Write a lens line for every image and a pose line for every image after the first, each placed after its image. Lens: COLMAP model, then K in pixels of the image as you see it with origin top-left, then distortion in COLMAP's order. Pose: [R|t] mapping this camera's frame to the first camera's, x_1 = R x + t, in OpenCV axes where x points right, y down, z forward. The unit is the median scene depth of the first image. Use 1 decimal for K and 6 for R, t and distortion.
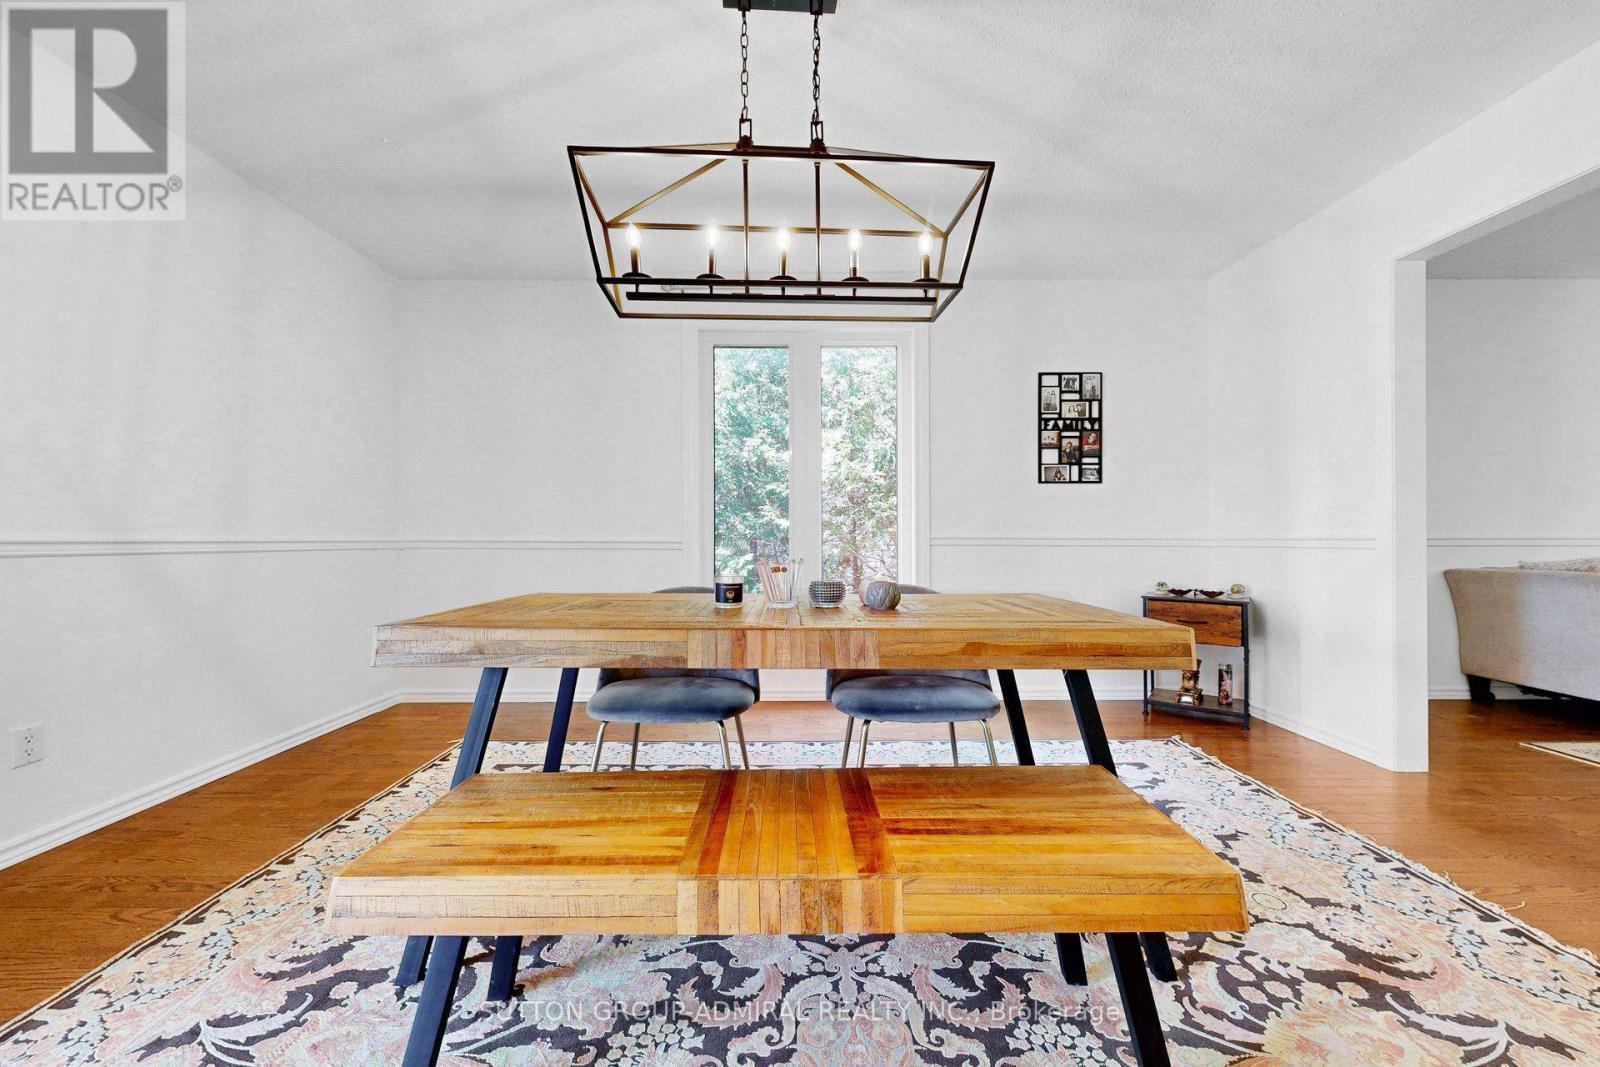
lens RADIAL K [[558.9, 0, 800.0], [0, 558.9, 533.5], [0, 0, 1]] dist [-0.005095, 0.000282]
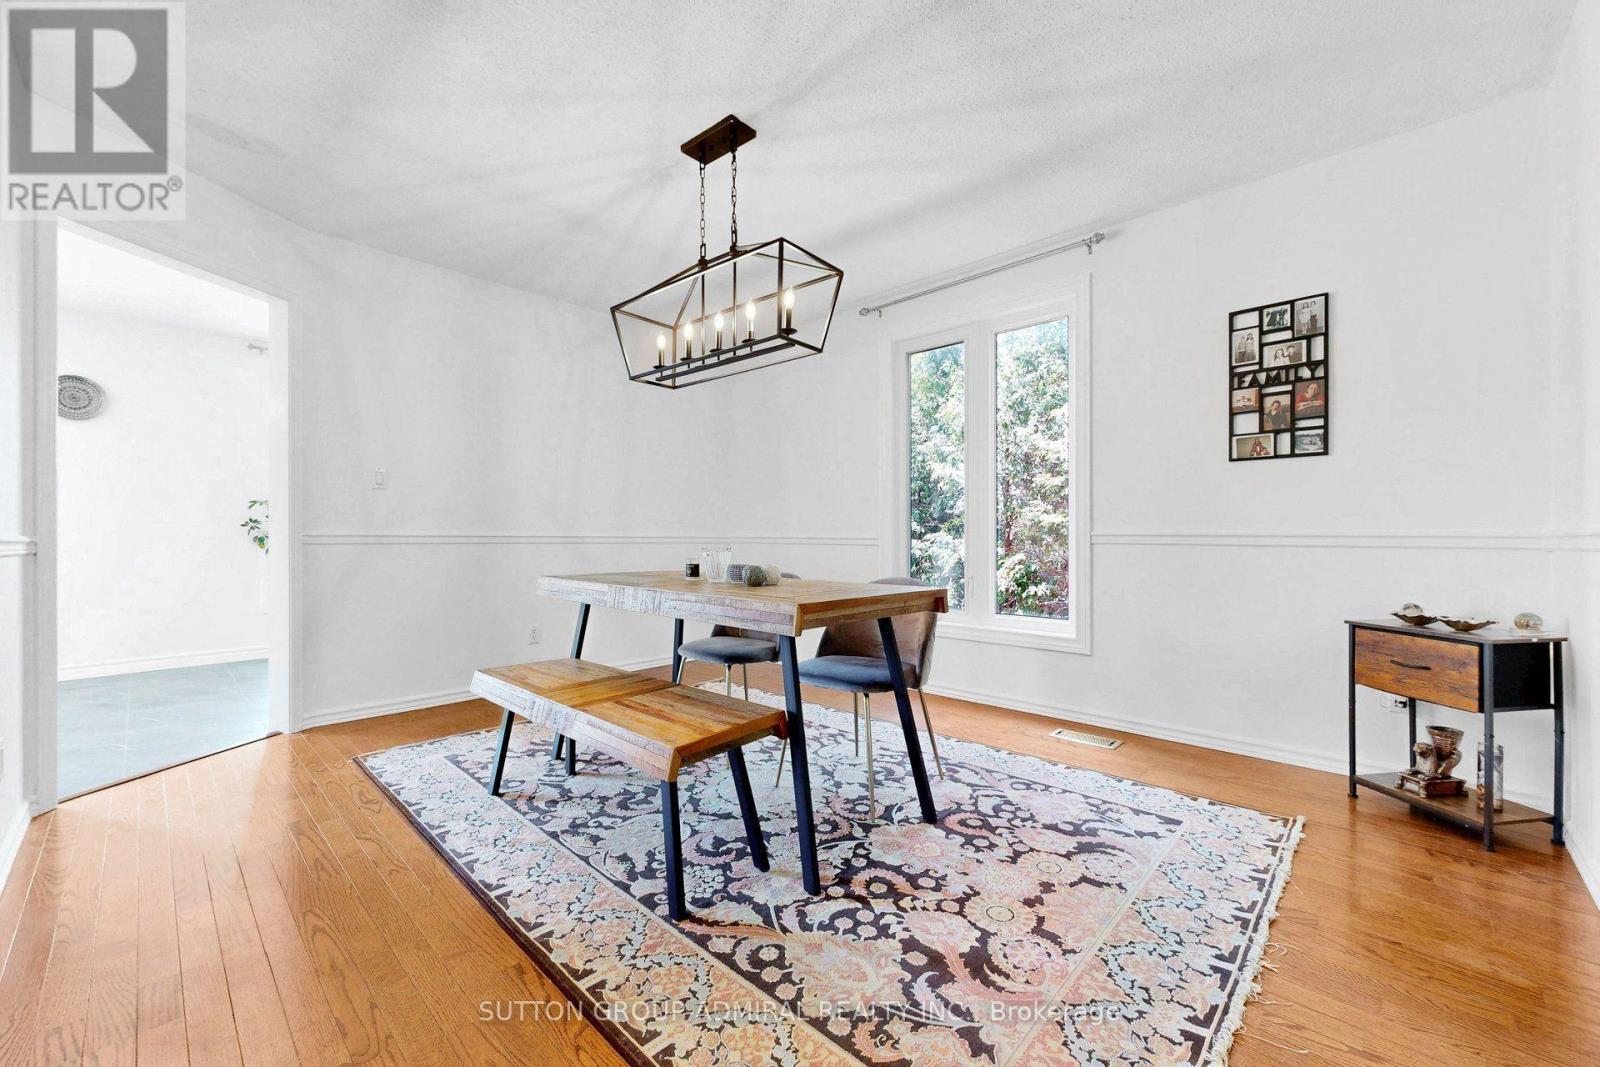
lens RADIAL K [[636.7, 0, 800.0], [0, 636.7, 533.5], [0, 0, 1]] dist [-0.000120, -0.000218]
pose [[0.723292, -0.001824, -0.690540, 0.609904], [0.003179, 0.999995, 0.000688, 0.003673], [0.690535, -0.002693, 0.723294, -0.011224]]
